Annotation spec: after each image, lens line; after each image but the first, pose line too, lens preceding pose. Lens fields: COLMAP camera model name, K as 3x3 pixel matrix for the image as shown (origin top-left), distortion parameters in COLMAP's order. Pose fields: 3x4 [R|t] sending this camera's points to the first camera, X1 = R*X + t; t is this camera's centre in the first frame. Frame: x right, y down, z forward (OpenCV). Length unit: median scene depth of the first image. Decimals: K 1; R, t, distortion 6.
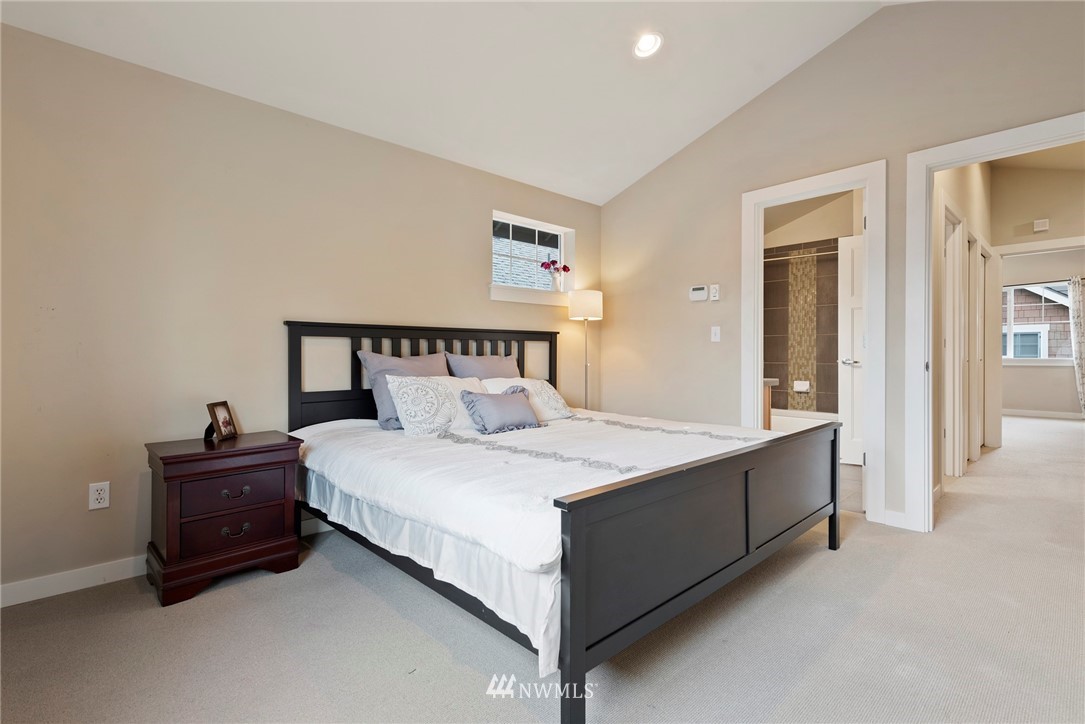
lens RADIAL K [[503.7, 0, 542.5], [0, 503.7, 362.0], [0, 0, 1]] dist [-0.002578, -0.000354]
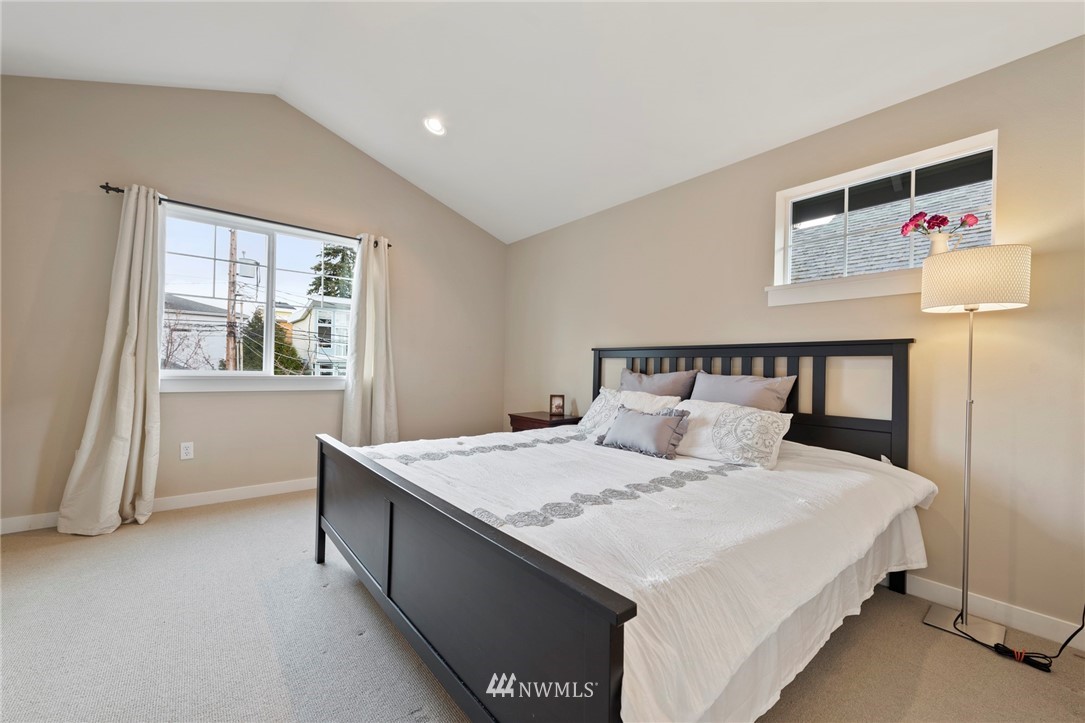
lens RADIAL K [[438.5, 0, 543.5], [0, 438.5, 368.0], [0, 0, 1]] dist [0.001531, -0.000249]
pose [[-0.065055, -0.004324, -0.997872, 0.603550], [-0.045941, 0.998943, -0.001334, -0.007959], [0.996824, 0.045757, -0.065185, 0.675718]]
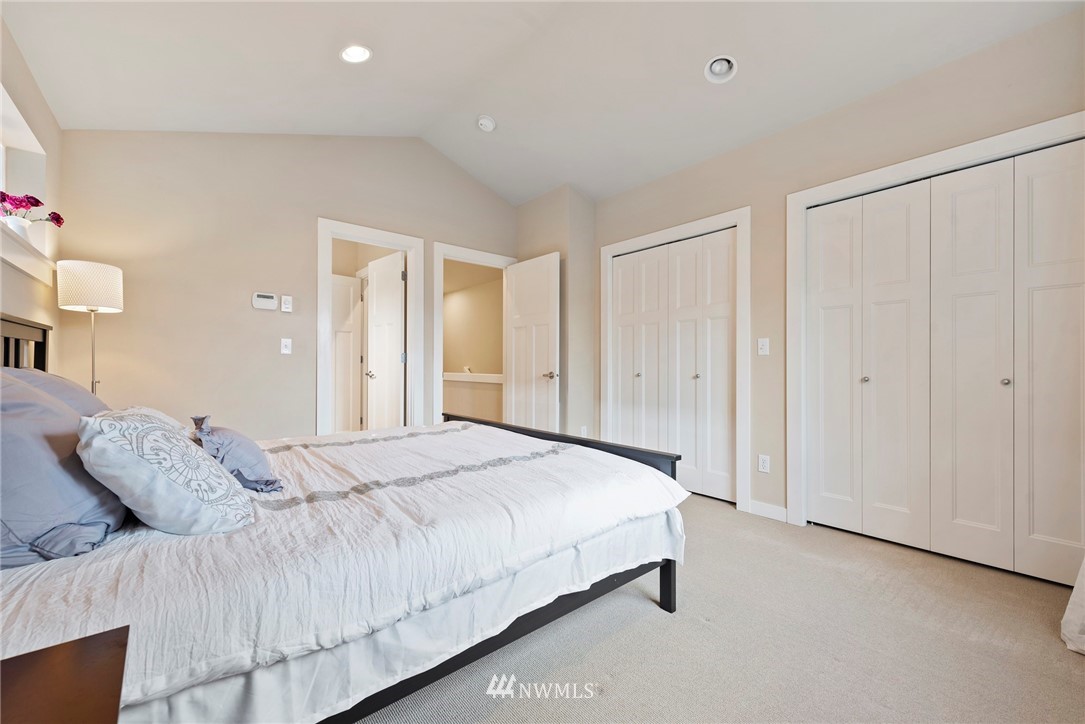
lens RADIAL K [[428.8, 0, 539.5], [0, 428.8, 368.1], [0, 0, 1]] dist [0.002469, -0.000072]
pose [[0.056123, 0.000096, 0.998424, -0.472577], [0.009346, 0.999956, -0.000622, -0.006883], [-0.998380, 0.009367, 0.056120, 0.457178]]
